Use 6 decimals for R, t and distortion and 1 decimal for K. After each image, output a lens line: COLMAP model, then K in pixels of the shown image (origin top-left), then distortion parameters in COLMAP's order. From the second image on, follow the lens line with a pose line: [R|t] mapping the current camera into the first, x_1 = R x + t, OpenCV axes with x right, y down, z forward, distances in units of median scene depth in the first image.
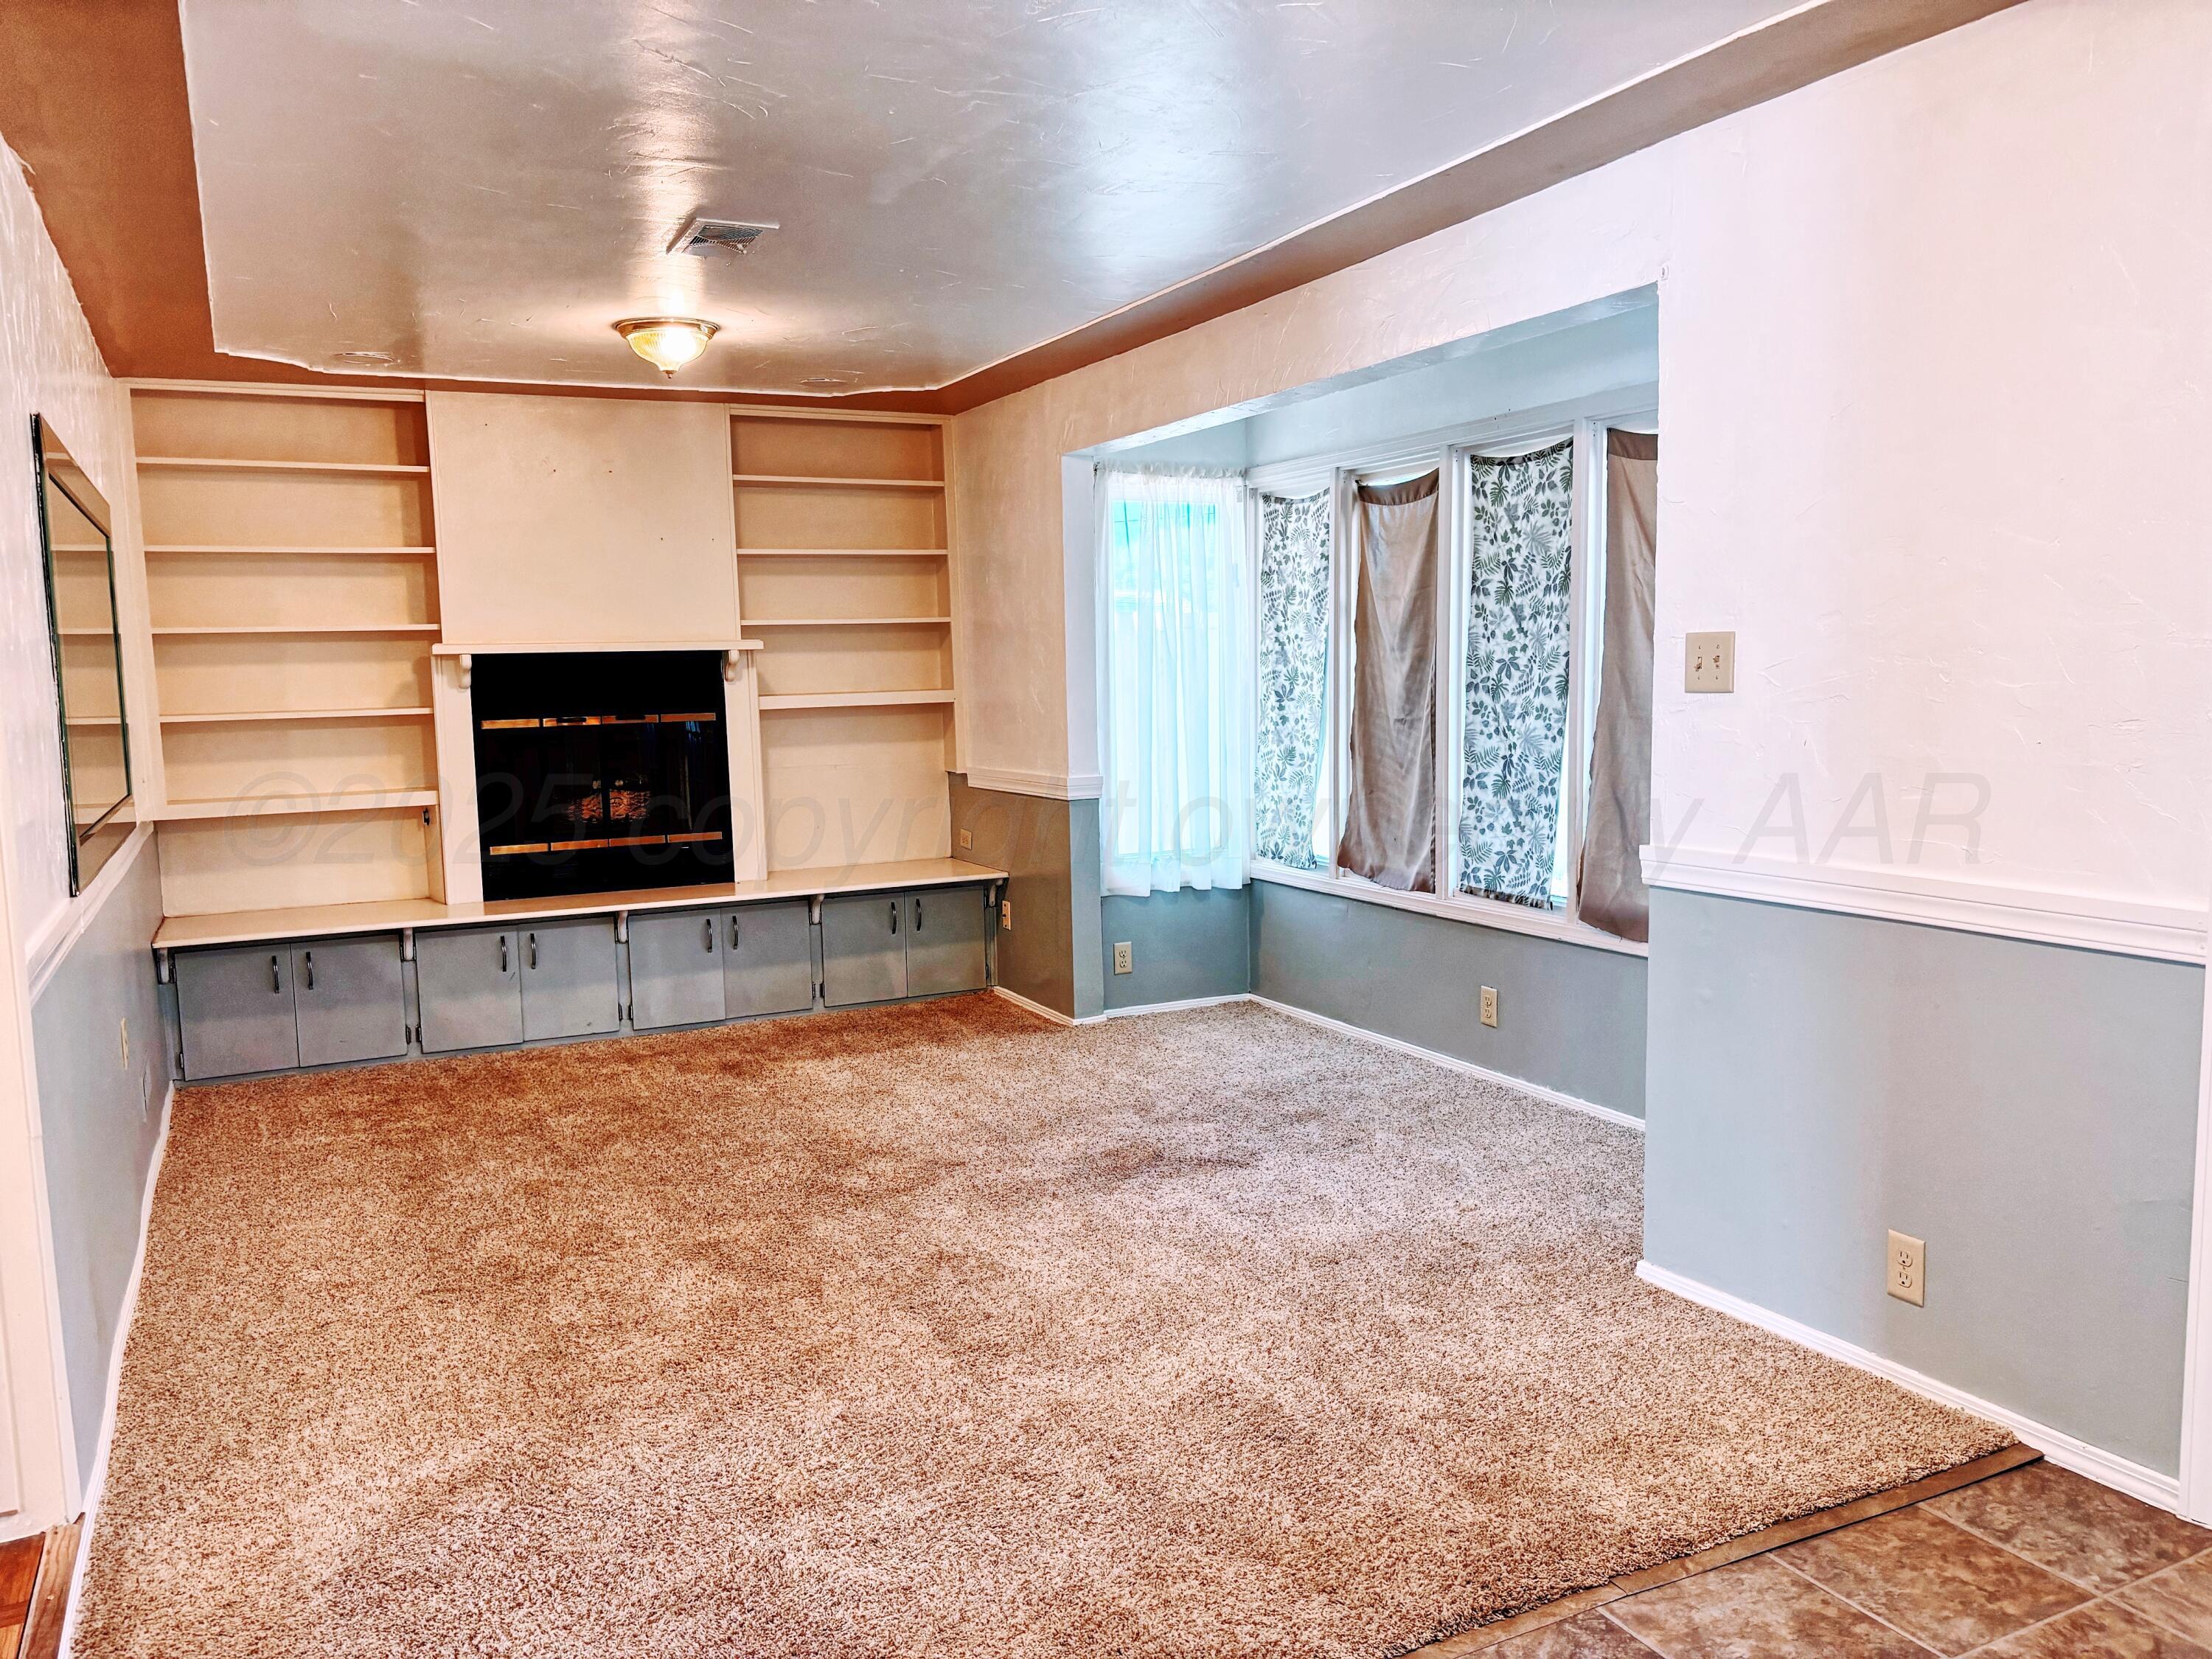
lens RADIAL K [[1674.5, 0, 1107.9], [0, 1674.5, 838.7], [0, 0, 1]] dist [0.028667, -0.024611]
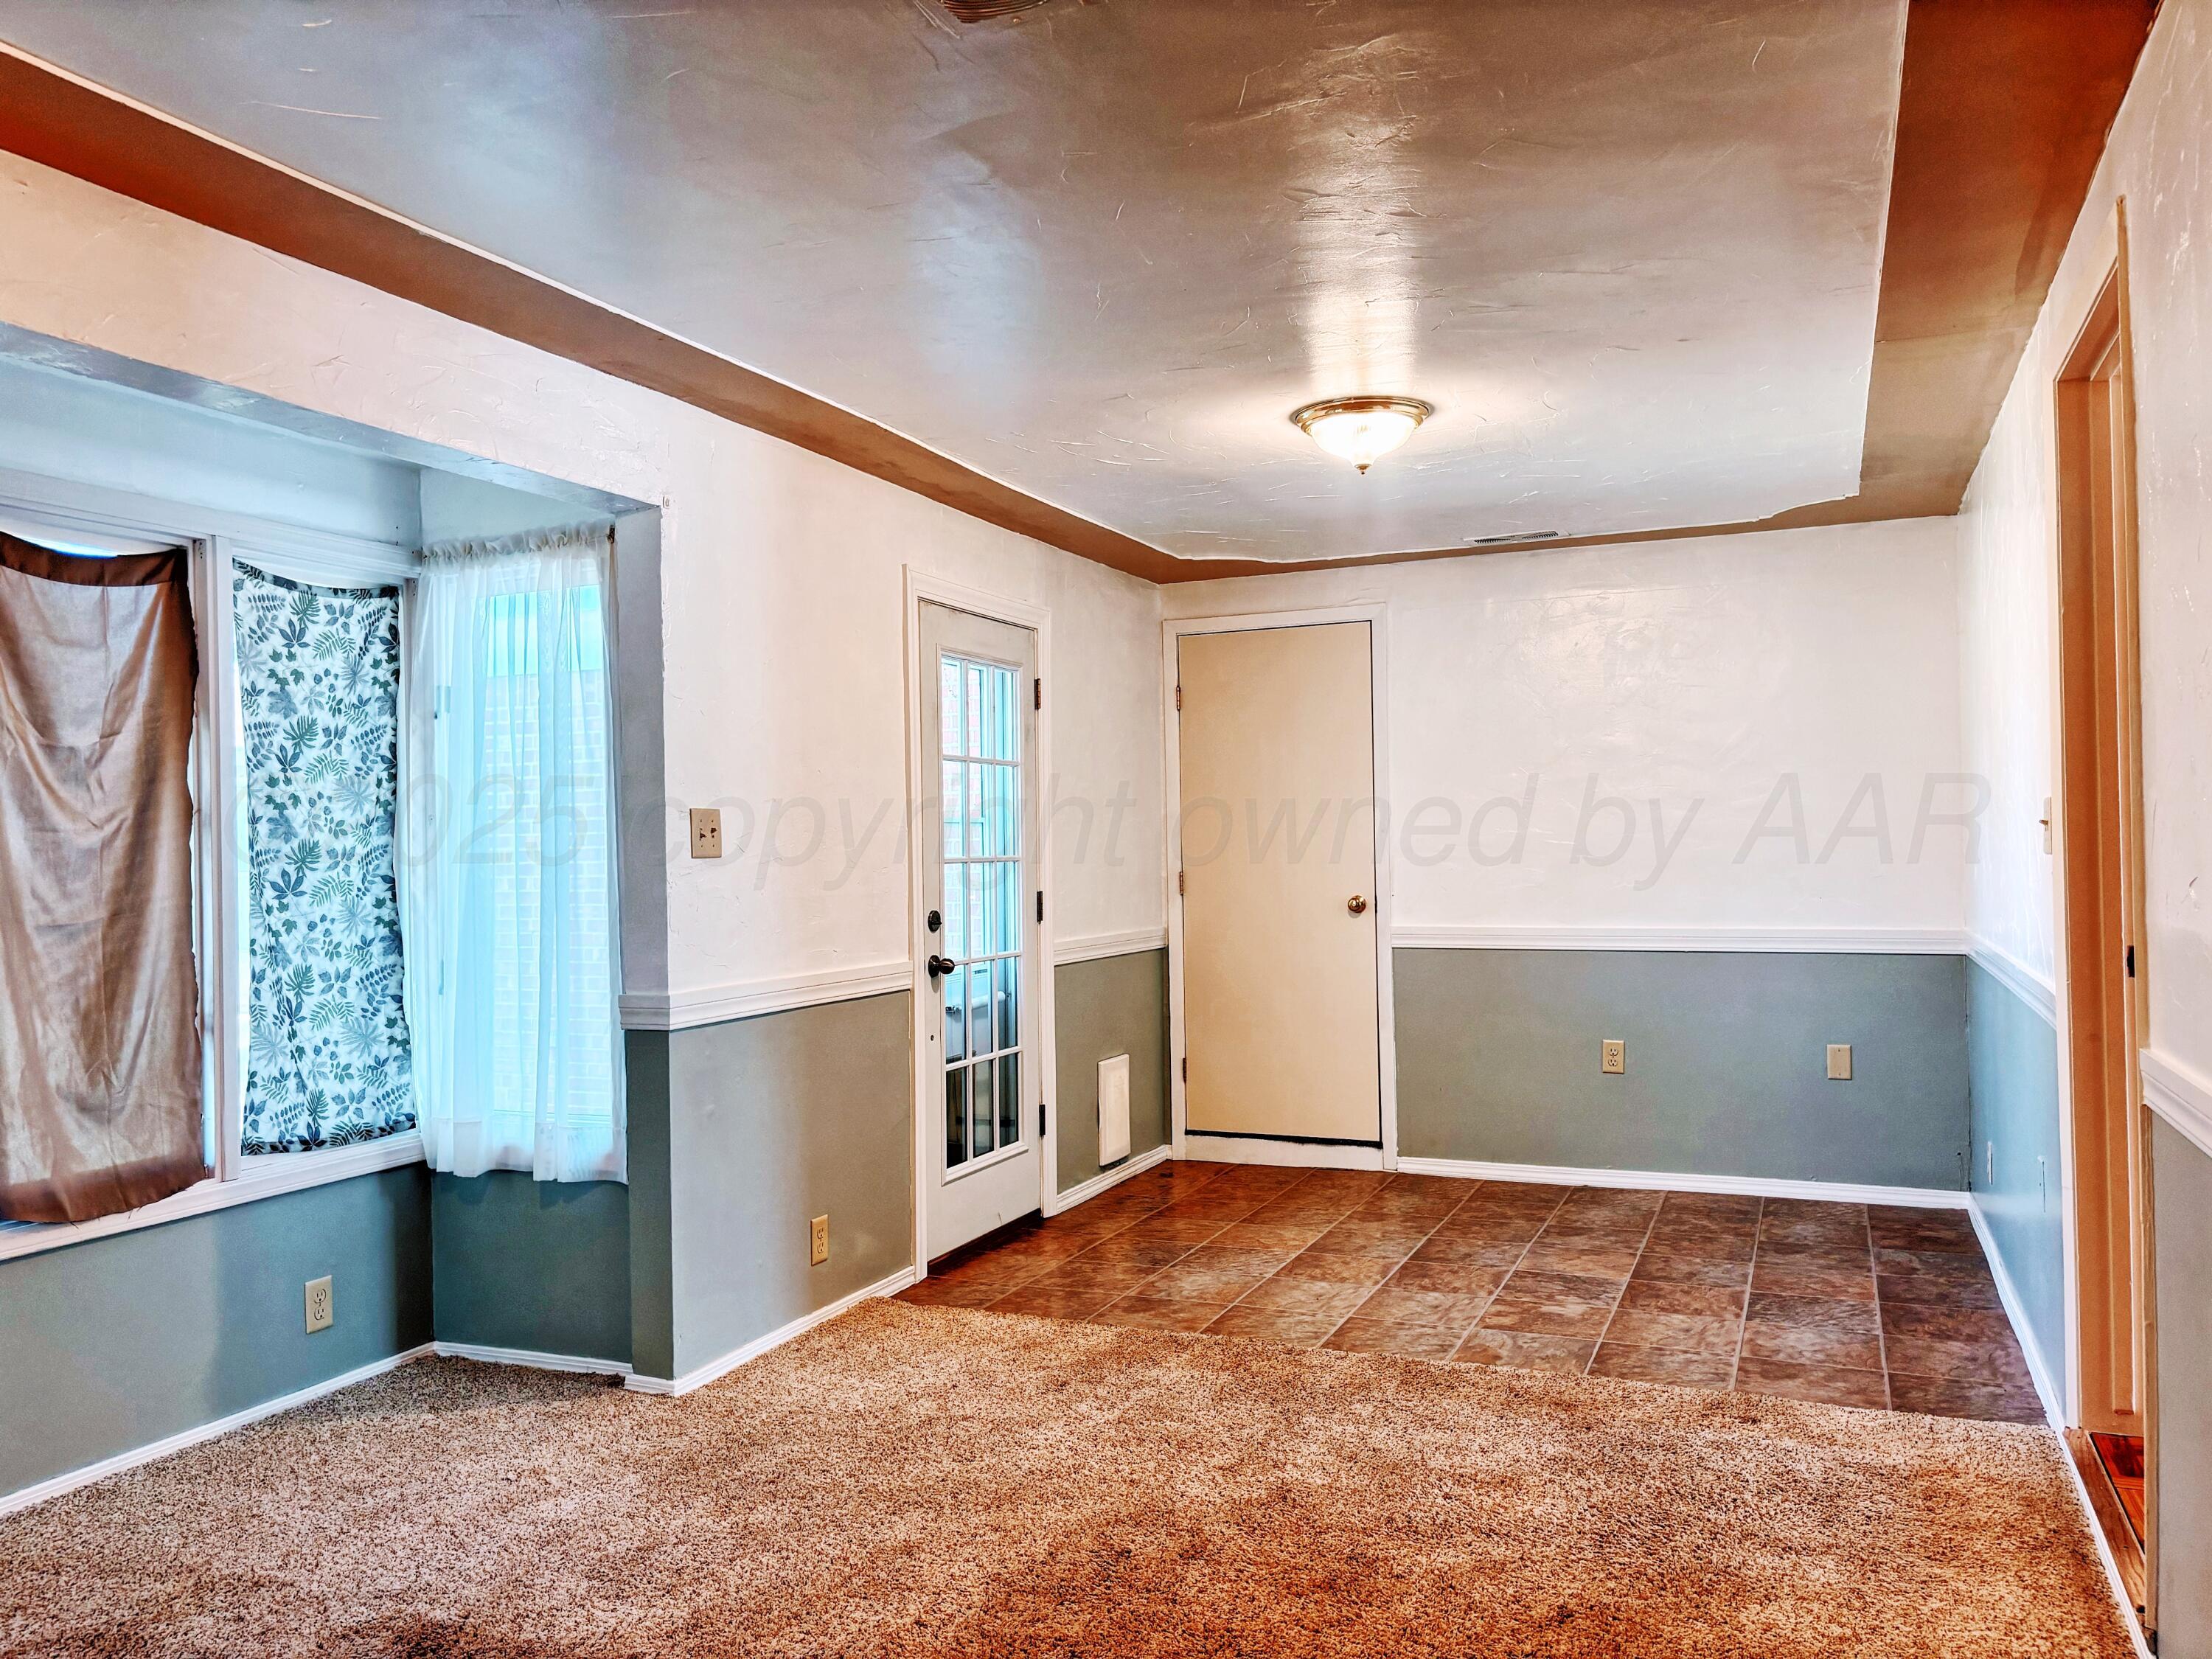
lens RADIAL K [[1674.5, 0, 1106.7], [0, 1674.5, 820.2], [0, 0, 1]] dist [0.028667, -0.024611]
pose [[-0.628666, 0.031251, 0.777047, -0.589749], [0.114454, 0.992030, 0.052701, -0.110574], [-0.769207, 0.122067, -0.627232, 1.174651]]
